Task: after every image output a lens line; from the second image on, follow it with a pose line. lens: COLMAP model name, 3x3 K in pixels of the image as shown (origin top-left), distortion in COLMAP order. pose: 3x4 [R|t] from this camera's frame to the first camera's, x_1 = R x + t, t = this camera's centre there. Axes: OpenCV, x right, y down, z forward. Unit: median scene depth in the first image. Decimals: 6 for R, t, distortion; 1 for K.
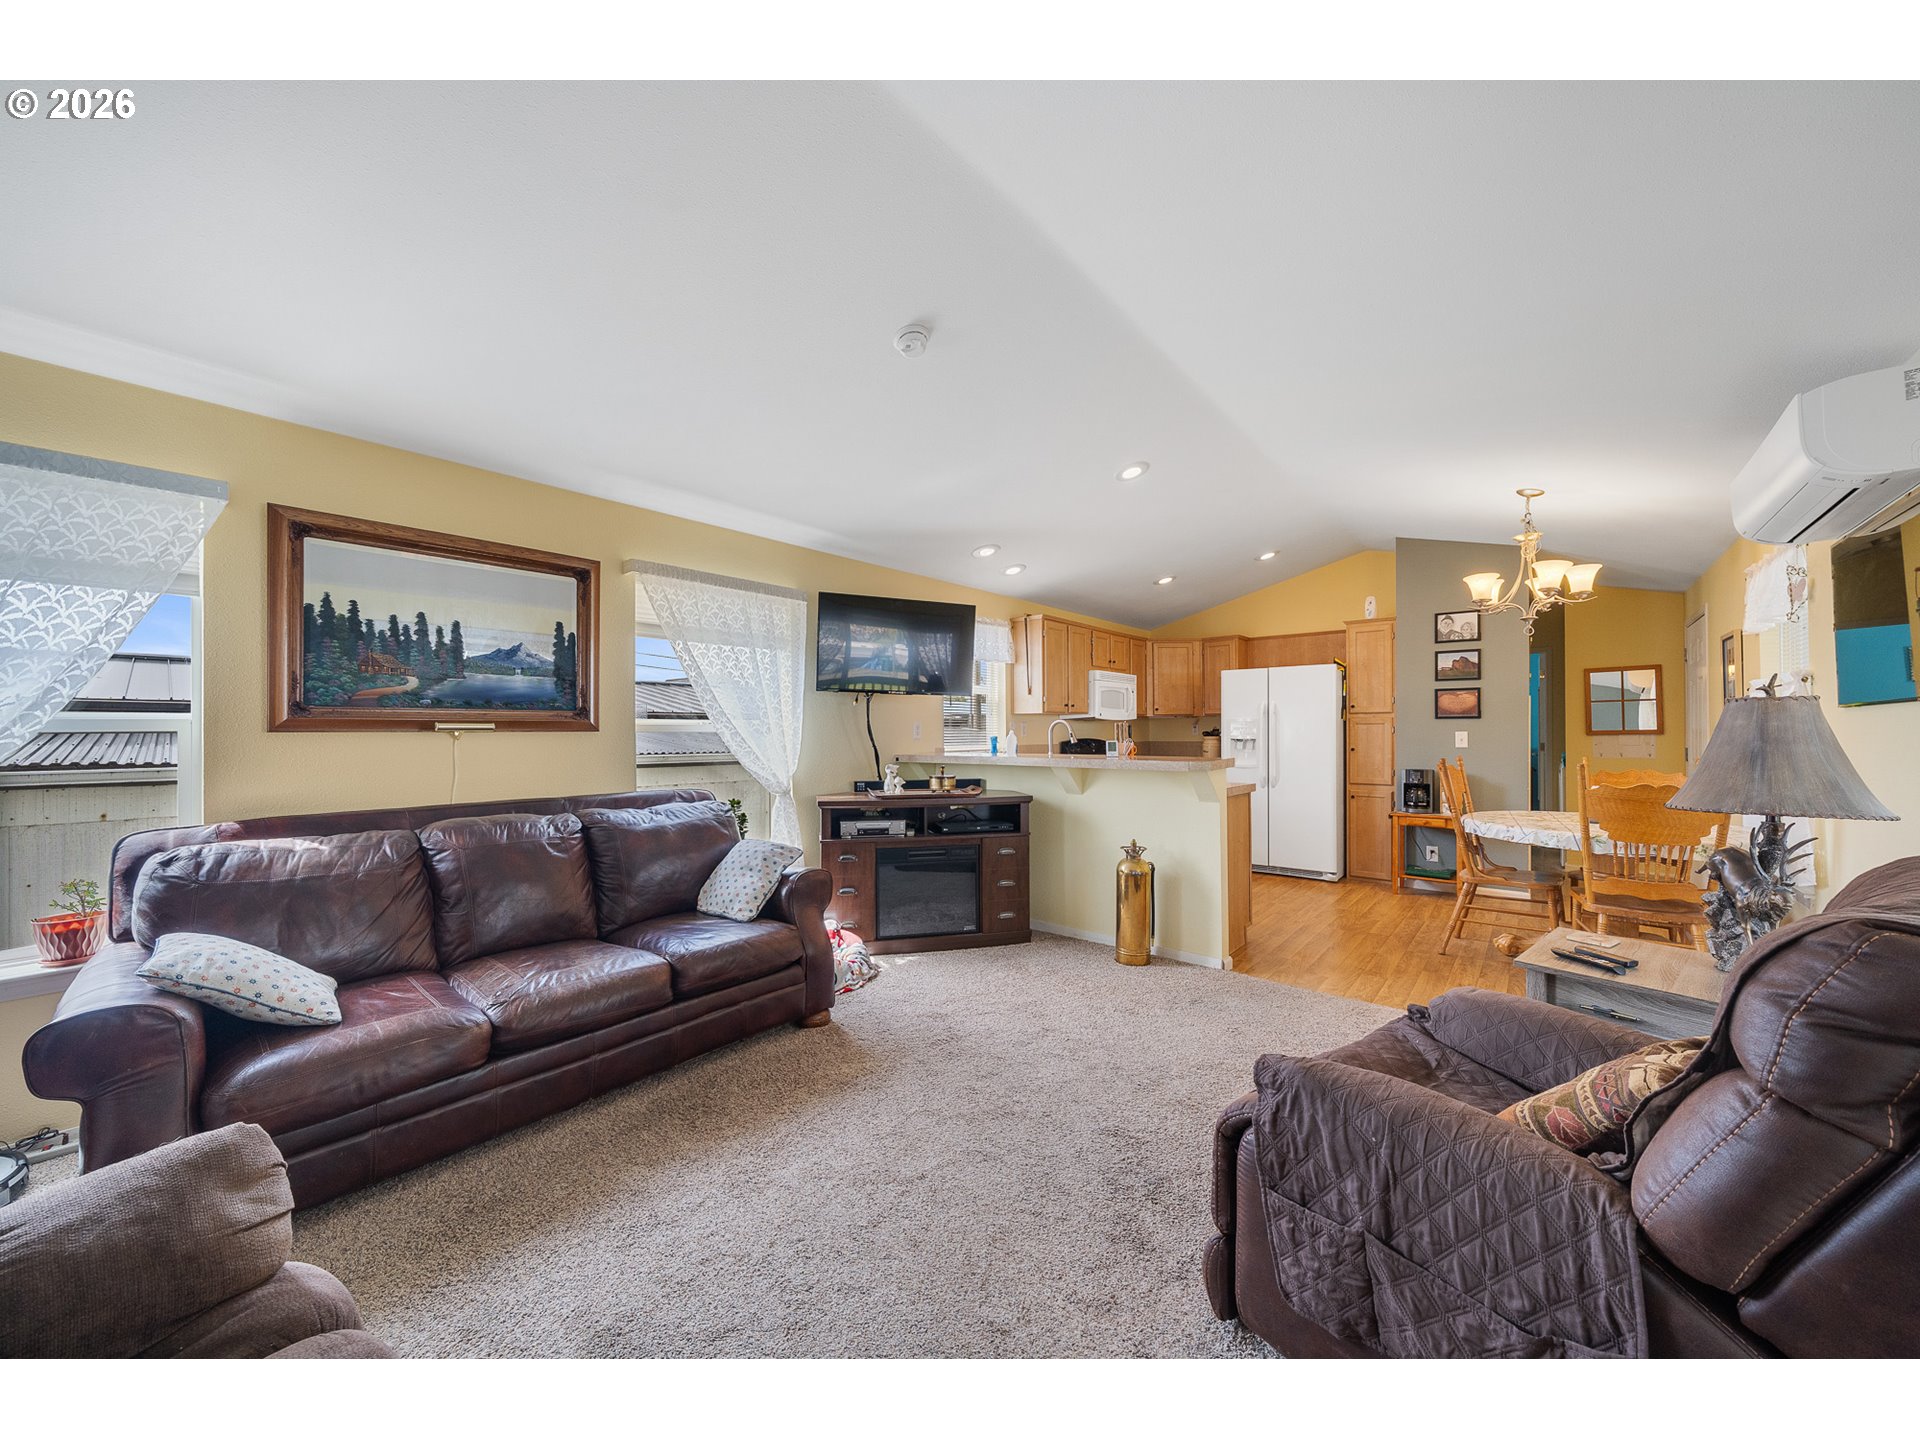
lens RADIAL K [[709.0, 0, 956.8], [0, 709.0, 726.3], [0, 0, 1]] dist [-0.002020, -0.000053]
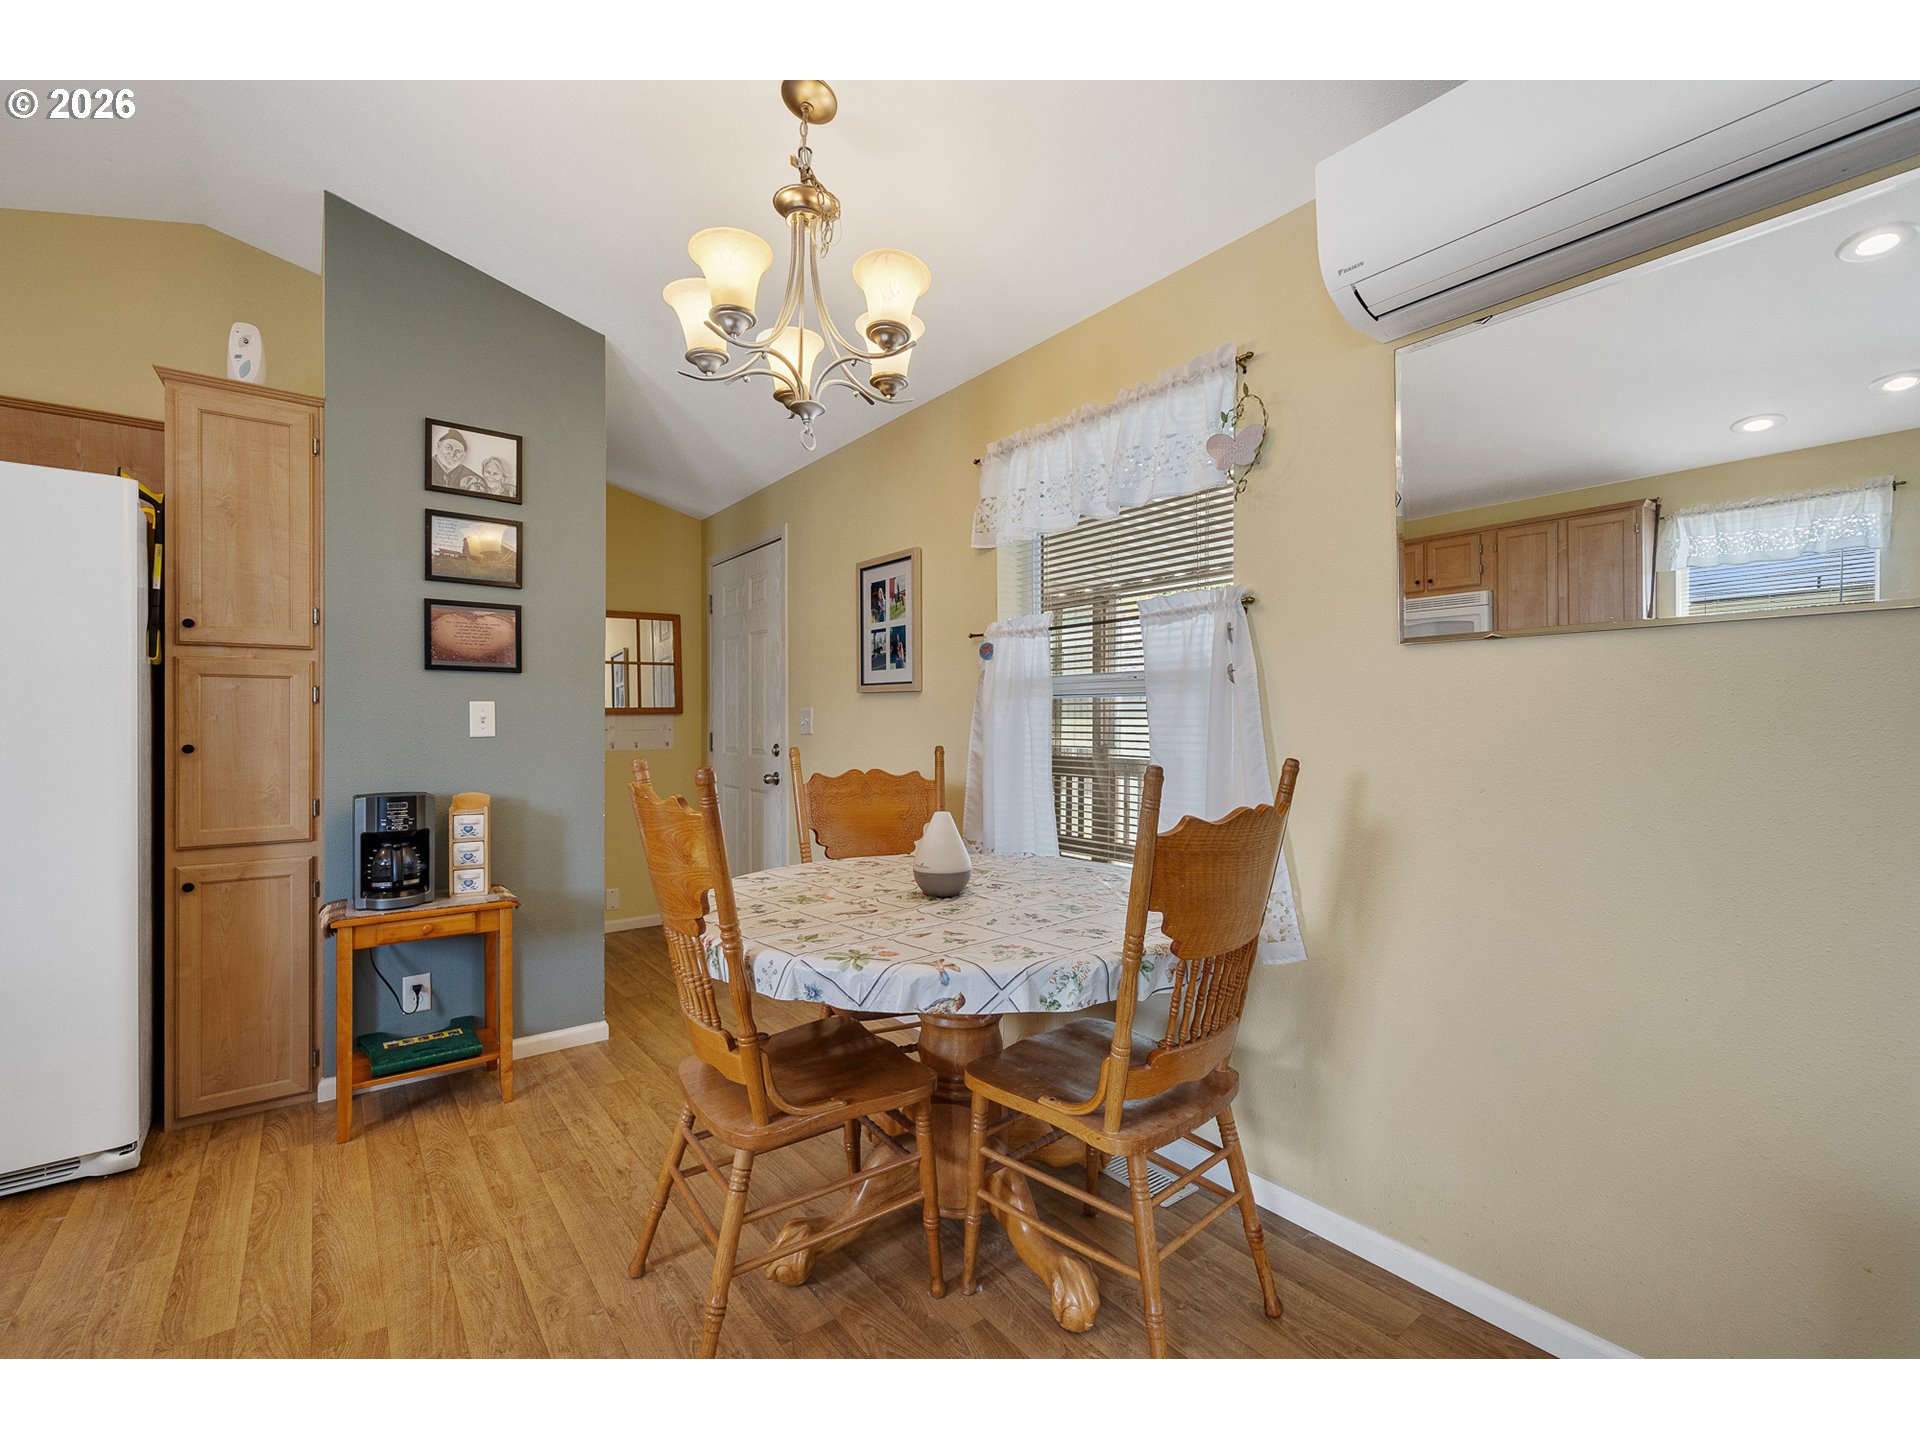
lens RADIAL K [[828.2, 0, 954.9], [0, 828.2, 724.0], [0, 0, 1]] dist [-0.002706, 0.000451]
pose [[0.215123, -0.001348, 0.976586, 0.261535], [-0.005966, 0.999979, 0.002695, 0.018190], [-0.976569, -0.006406, 0.215111, 0.580904]]
